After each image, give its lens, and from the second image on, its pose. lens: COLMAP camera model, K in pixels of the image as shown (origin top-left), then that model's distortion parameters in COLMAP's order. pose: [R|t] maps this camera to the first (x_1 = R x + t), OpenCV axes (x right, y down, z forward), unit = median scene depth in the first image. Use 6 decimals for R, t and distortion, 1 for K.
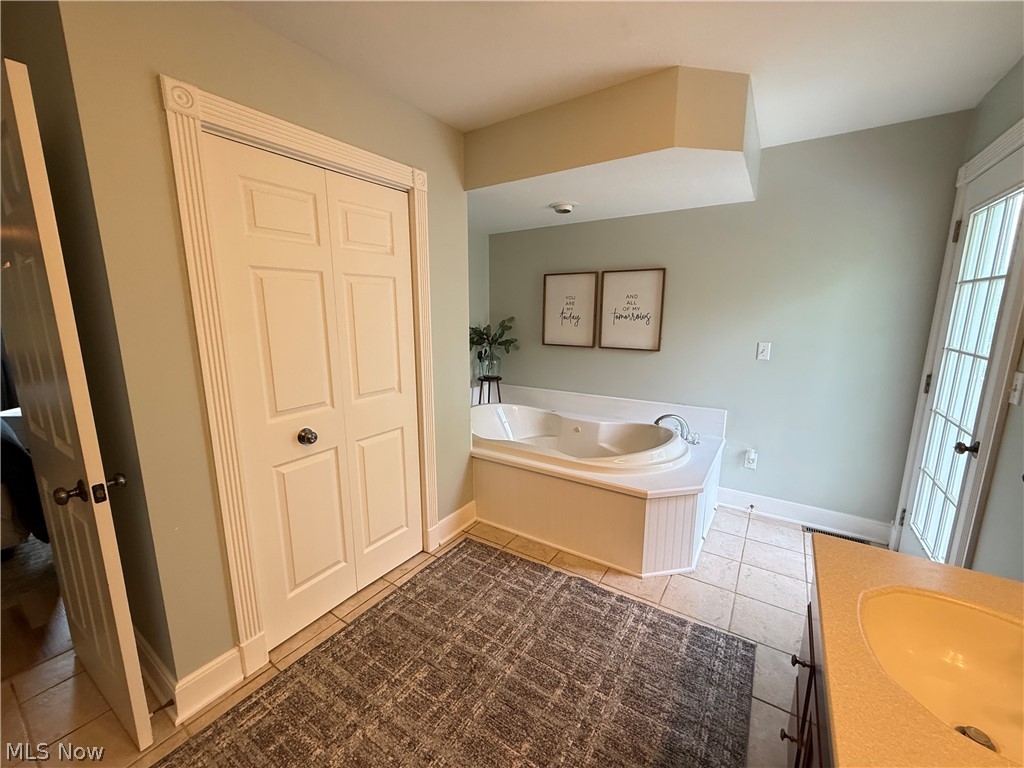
lens RADIAL K [[407.6, 0, 511.0], [0, 407.6, 385.4], [0, 0, 1]] dist [0.001488, 0.000191]
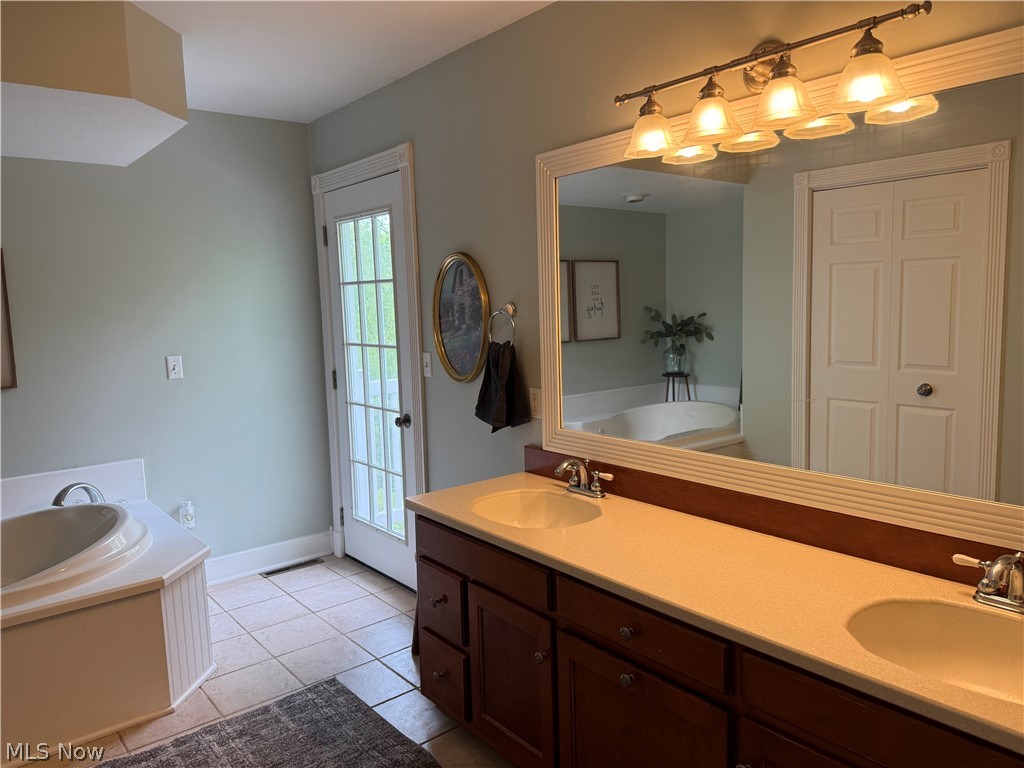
lens RADIAL K [[723.4, 0, 512.9], [0, 723.4, 383.8], [0, 0, 1]] dist [0.000108, -0.001506]
pose [[0.290407, -0.112042, 0.950321, -0.616696], [0.201418, 0.978029, 0.053758, -0.001879], [-0.935465, 0.175800, 0.306594, 0.027085]]
